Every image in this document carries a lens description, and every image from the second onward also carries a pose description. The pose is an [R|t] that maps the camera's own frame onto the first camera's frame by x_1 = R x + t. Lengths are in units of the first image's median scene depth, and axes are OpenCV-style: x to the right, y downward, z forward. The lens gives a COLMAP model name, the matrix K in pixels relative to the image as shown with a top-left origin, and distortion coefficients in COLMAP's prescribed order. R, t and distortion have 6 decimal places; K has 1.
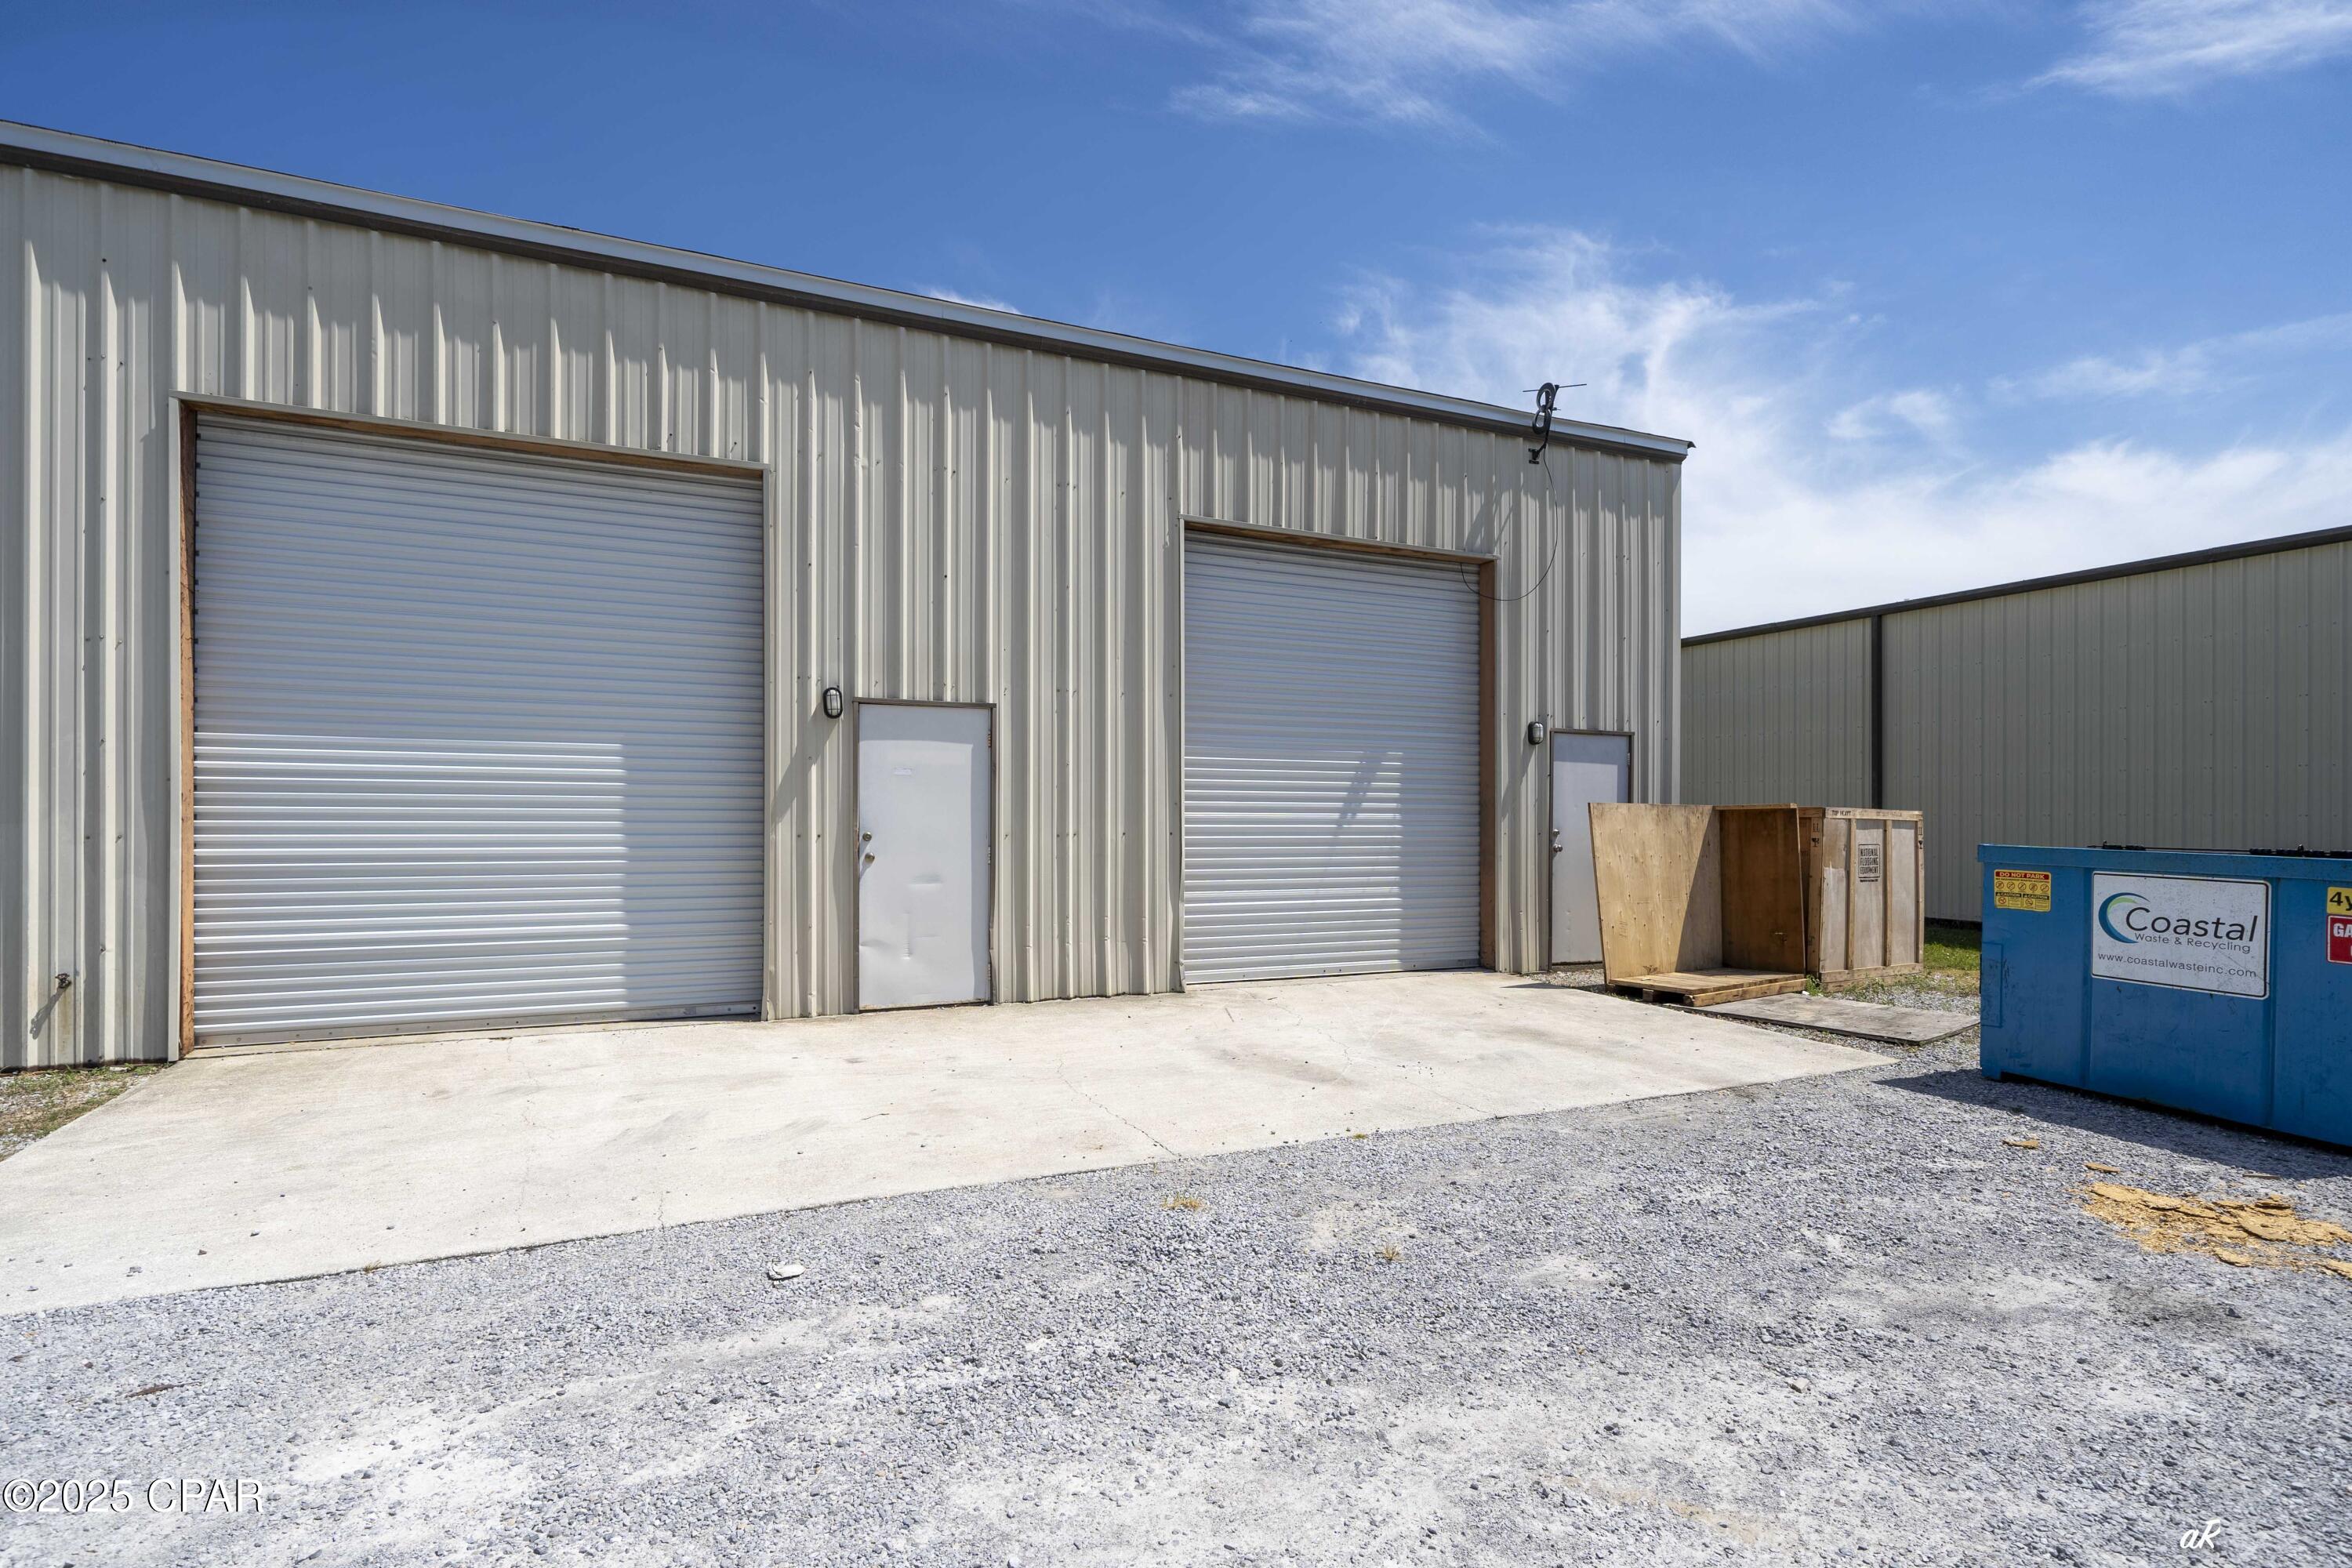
lens RADIAL K [[1072.7, 0, 1176.0], [0, 1072.7, 784.0], [0, 0, 1]] dist [0.004871, 0.000249]
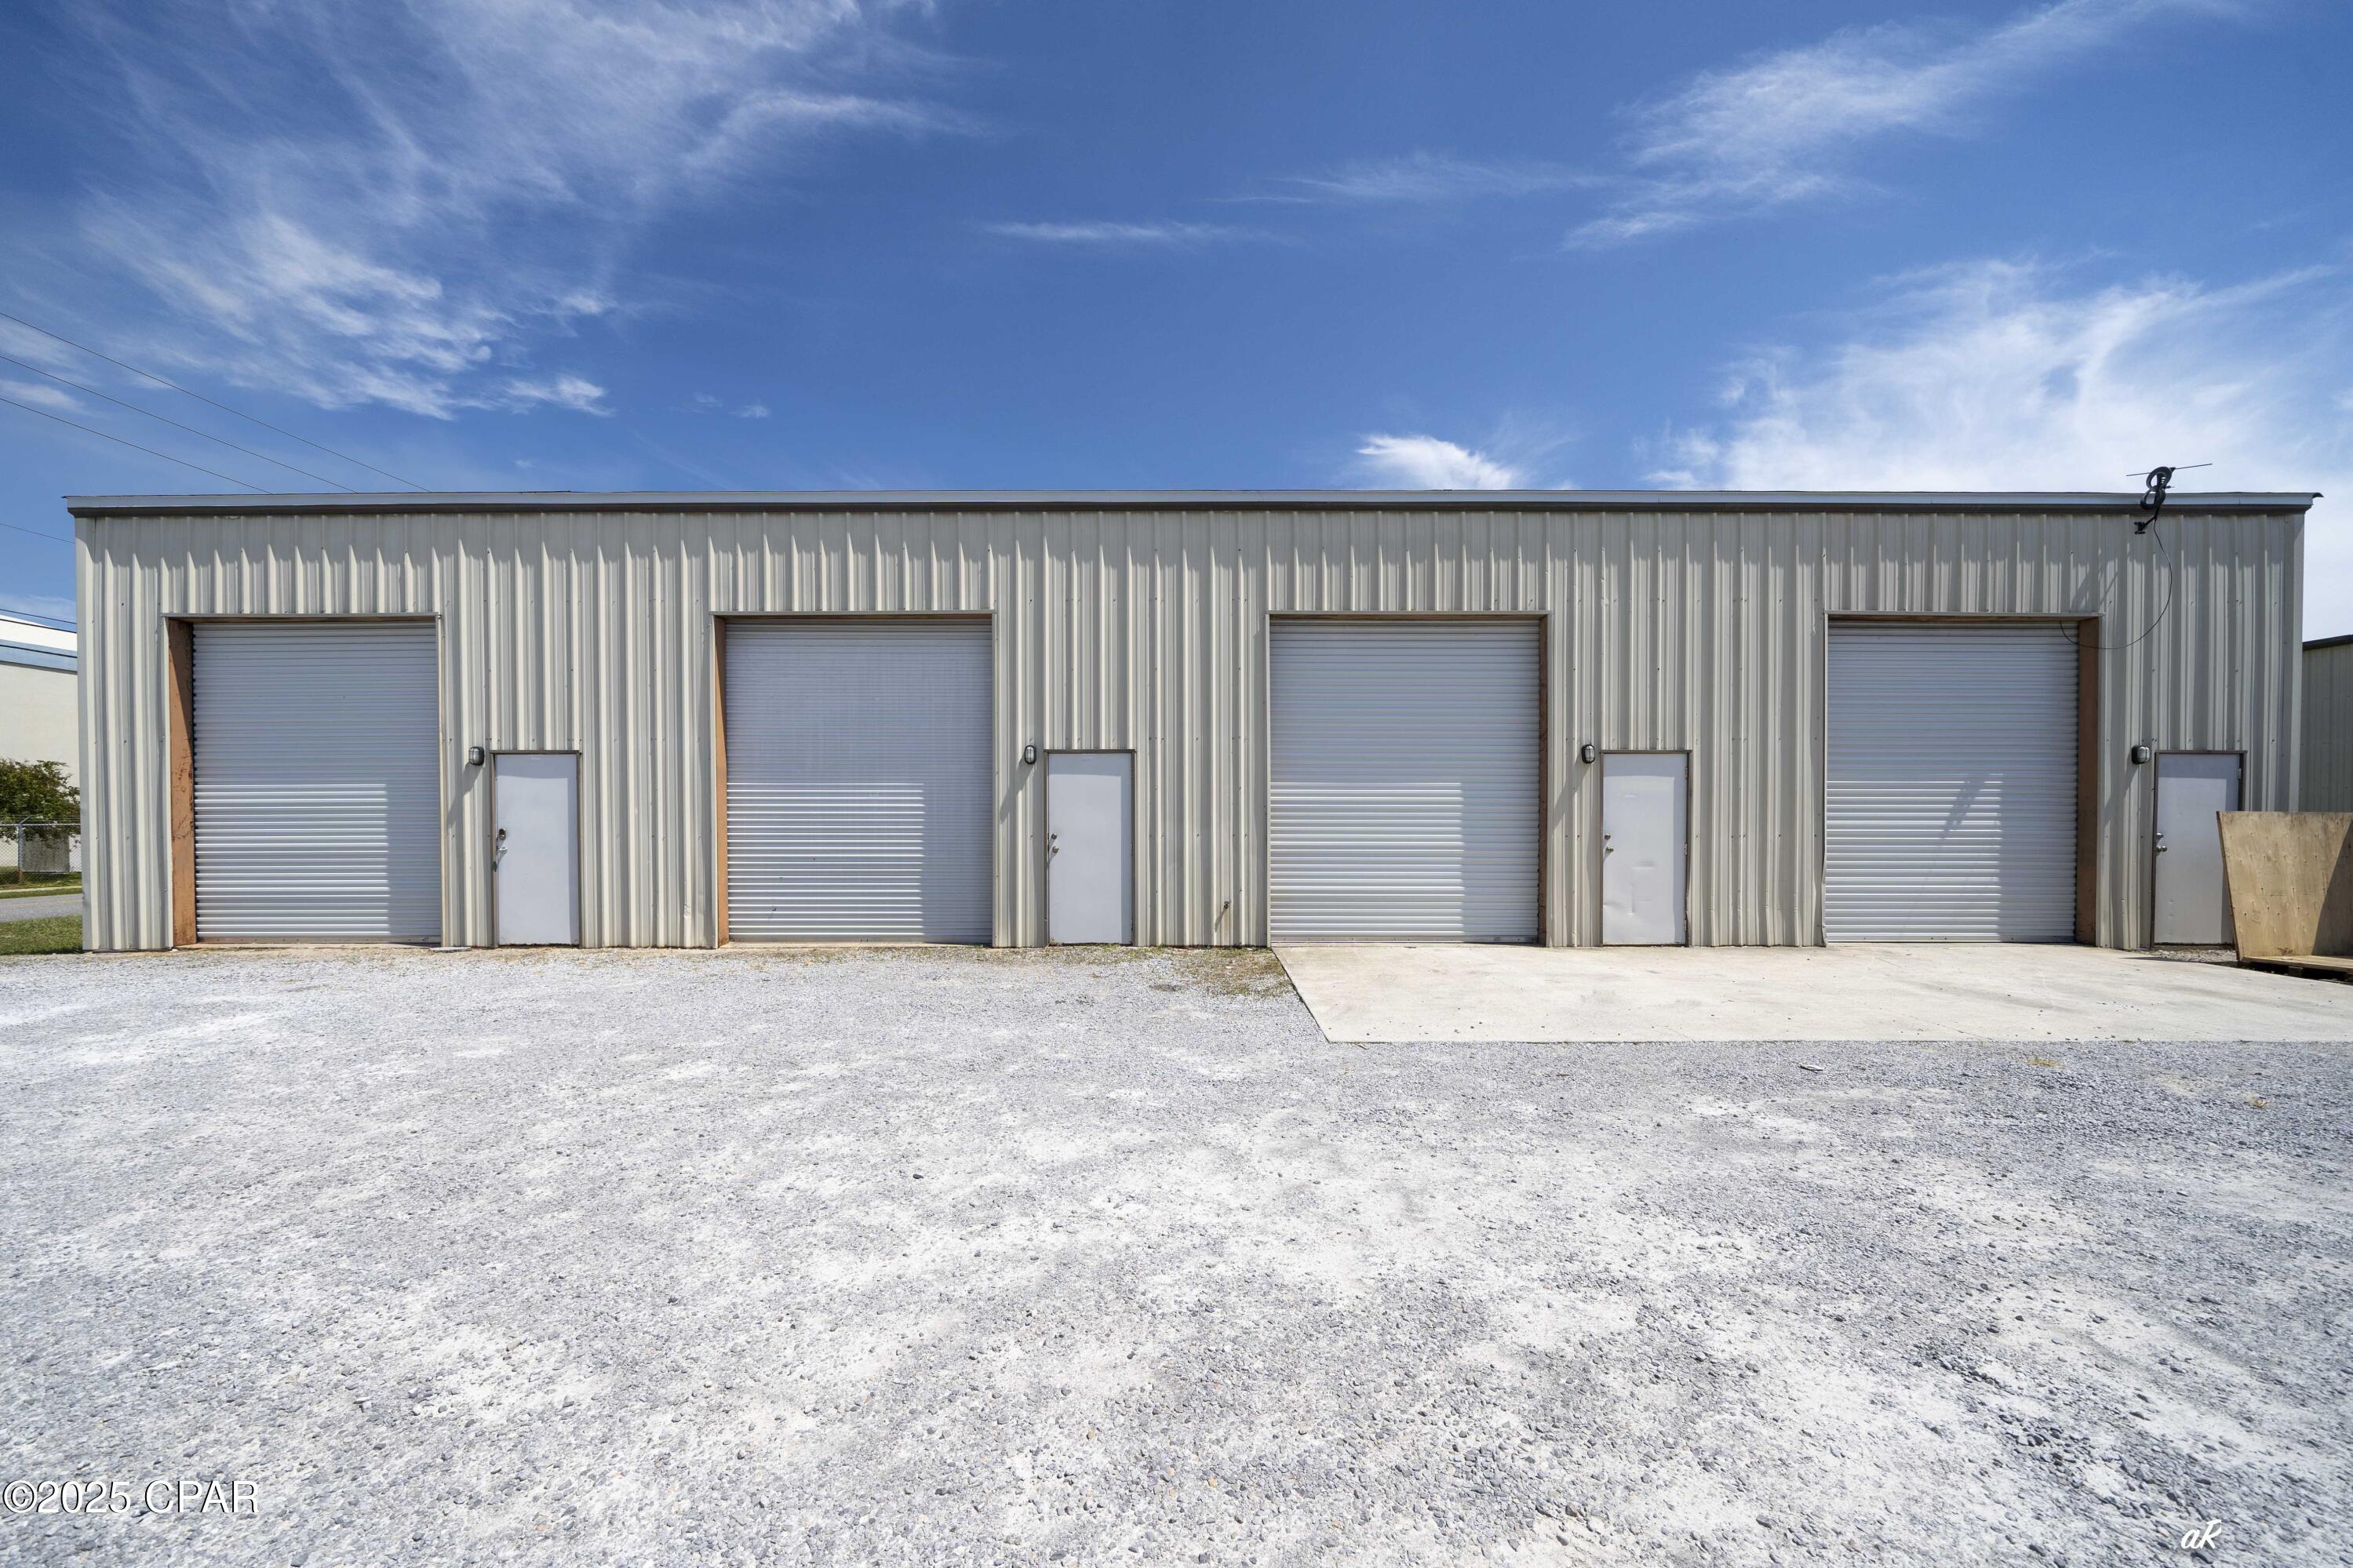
lens RADIAL K [[817.2, 0, 1174.9], [0, 817.2, 817.2], [0, 0, 1]] dist [0.024864, -0.004888]
pose [[0.930046, -0.005385, -0.367404, -0.347393], [0.014344, 0.999663, 0.021658, -0.012959], [0.367163, -0.025413, 0.929809, -0.301831]]
